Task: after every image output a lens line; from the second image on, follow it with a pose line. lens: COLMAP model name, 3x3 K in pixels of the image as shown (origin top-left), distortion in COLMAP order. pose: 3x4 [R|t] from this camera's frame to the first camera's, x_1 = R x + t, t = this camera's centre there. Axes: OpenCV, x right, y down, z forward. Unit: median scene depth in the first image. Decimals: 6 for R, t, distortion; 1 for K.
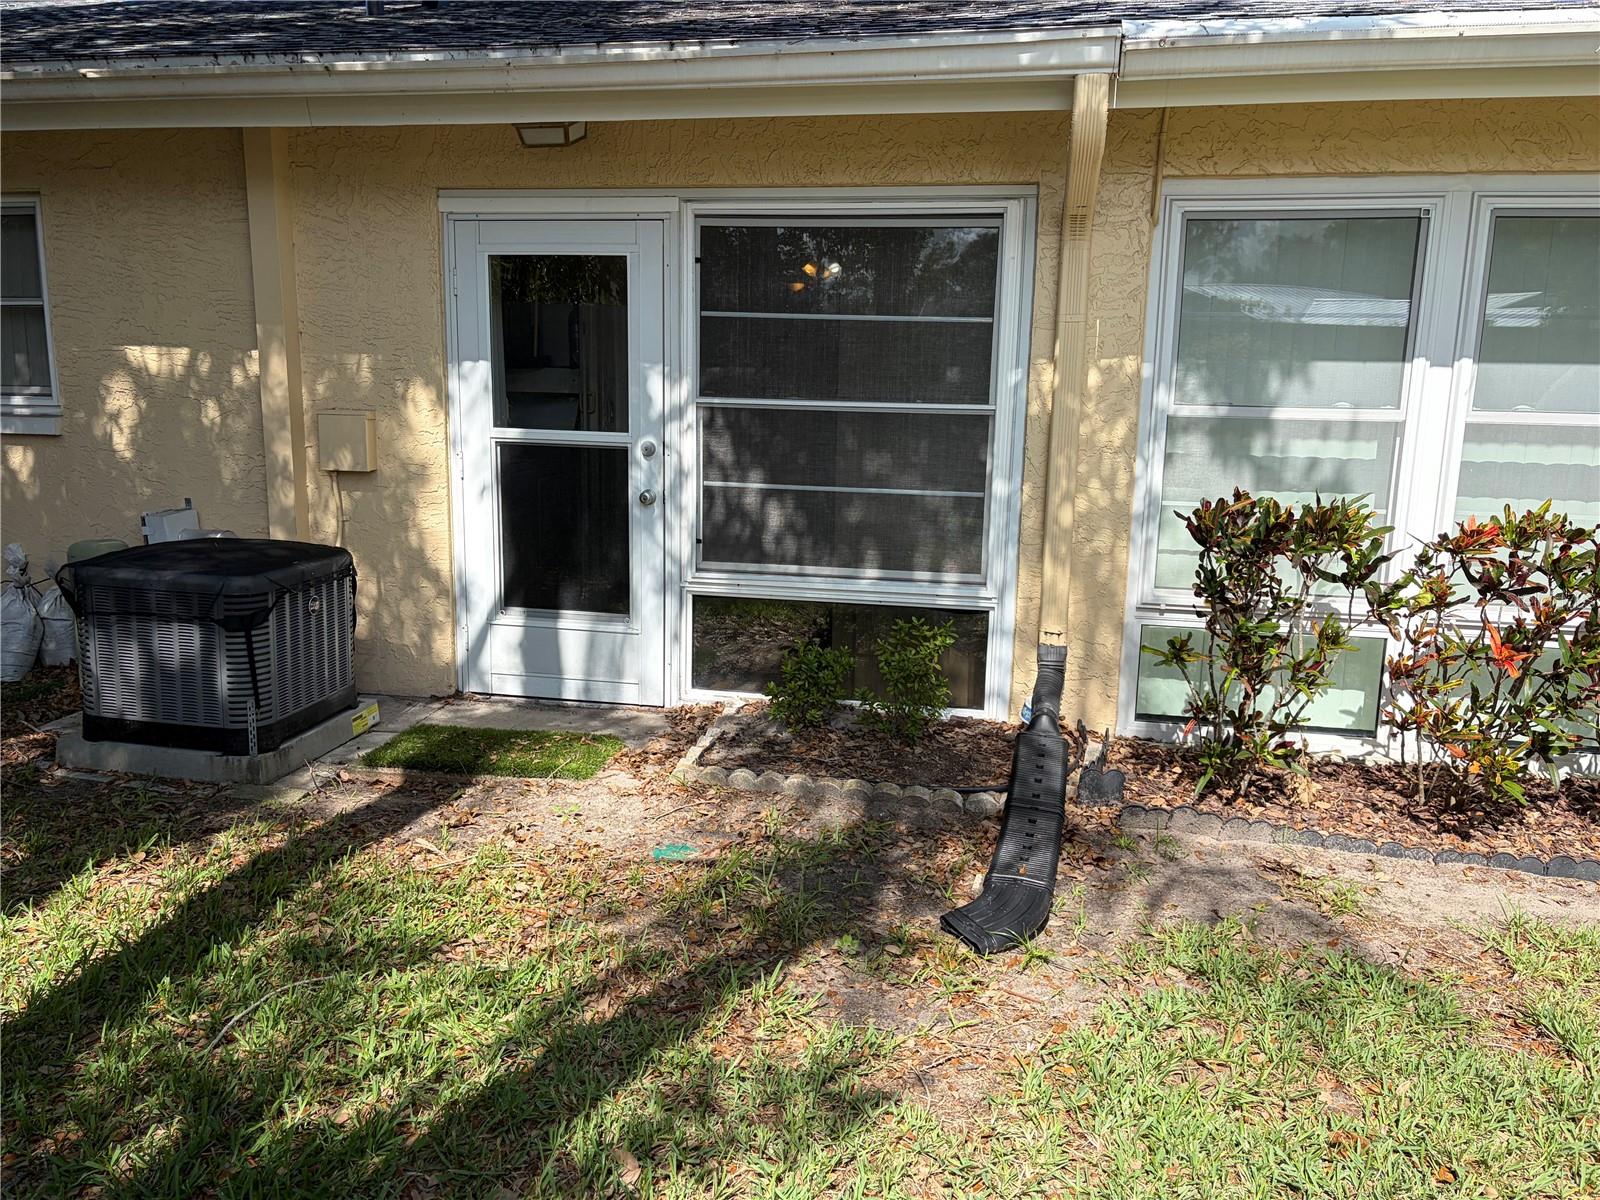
lens RADIAL K [[1226.4, 0, 800.0], [0, 1226.4, 598.3], [0, 0, 1]] dist [0.047154, -0.057024]
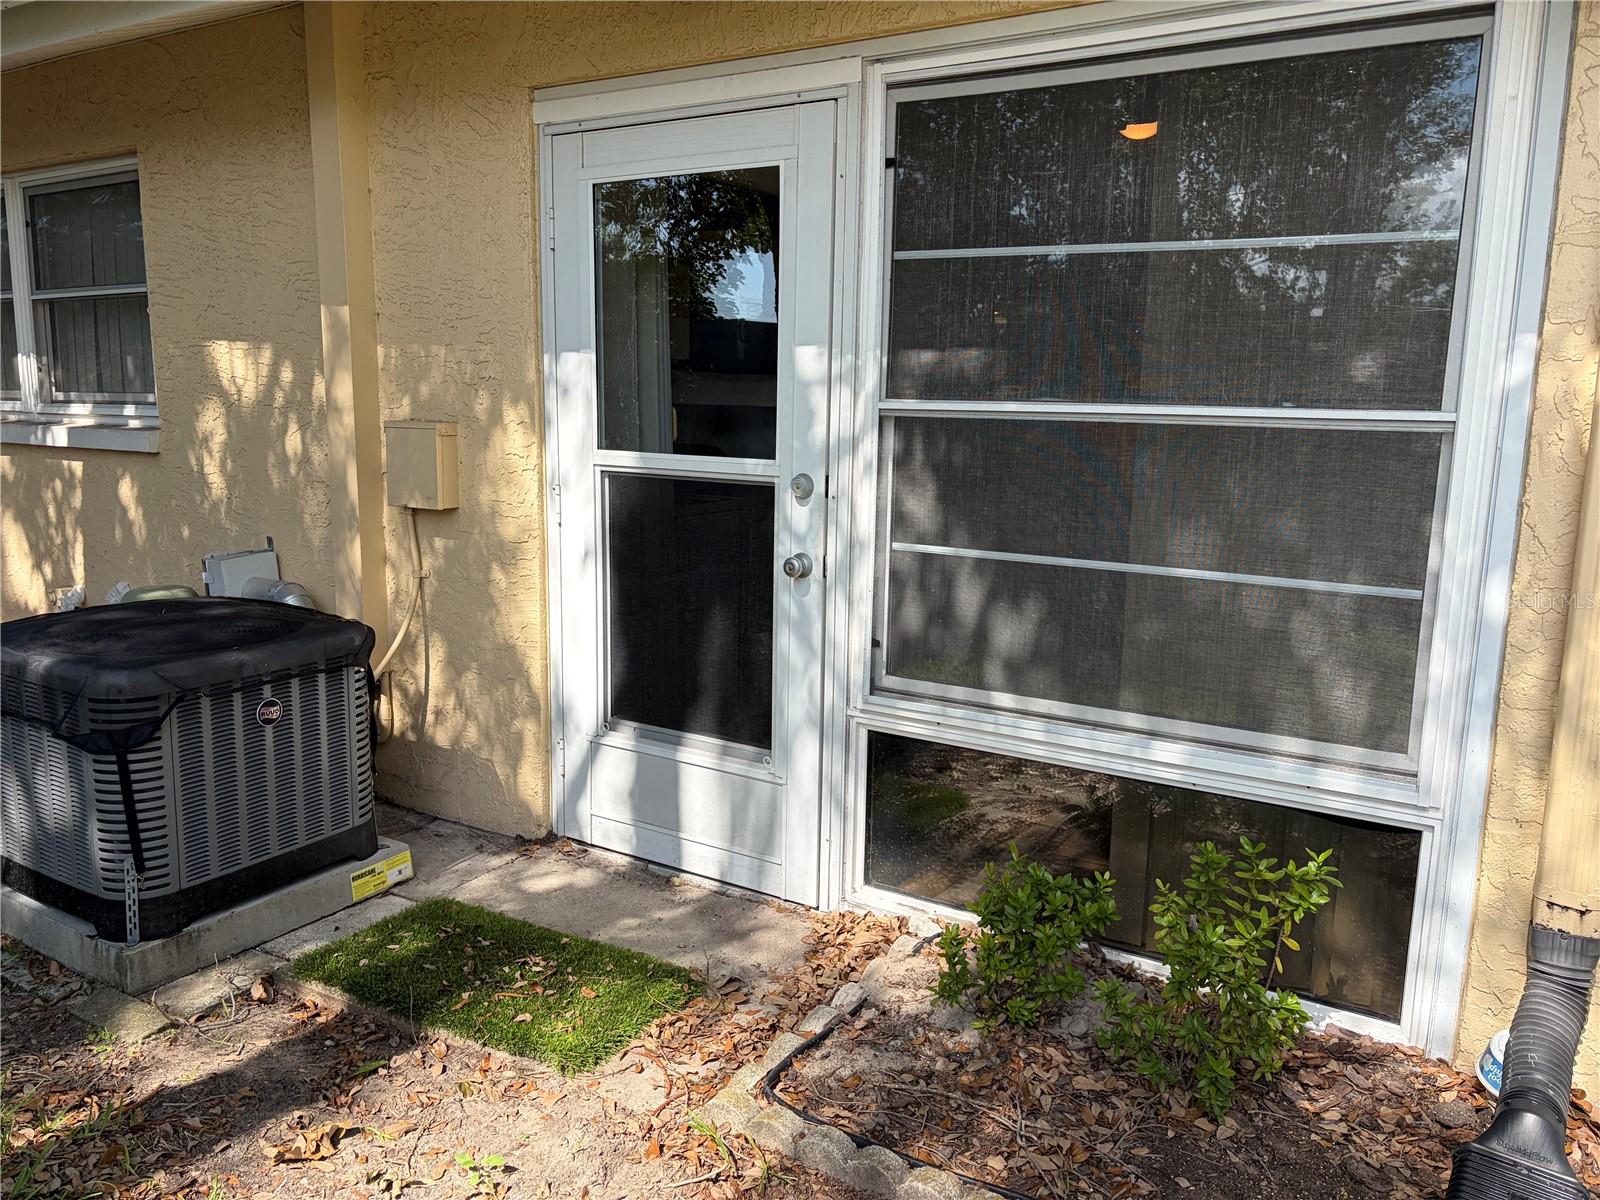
lens RADIAL K [[1226.4, 0, 793.8], [0, 1226.4, 603.0], [0, 0, 1]] dist [0.047154, -0.057024]
pose [[0.932485, 0.057549, -0.356594, 0.090011], [-0.066127, 0.997740, -0.011900, -0.057417], [0.355103, 0.034677, 0.934184, 0.438268]]
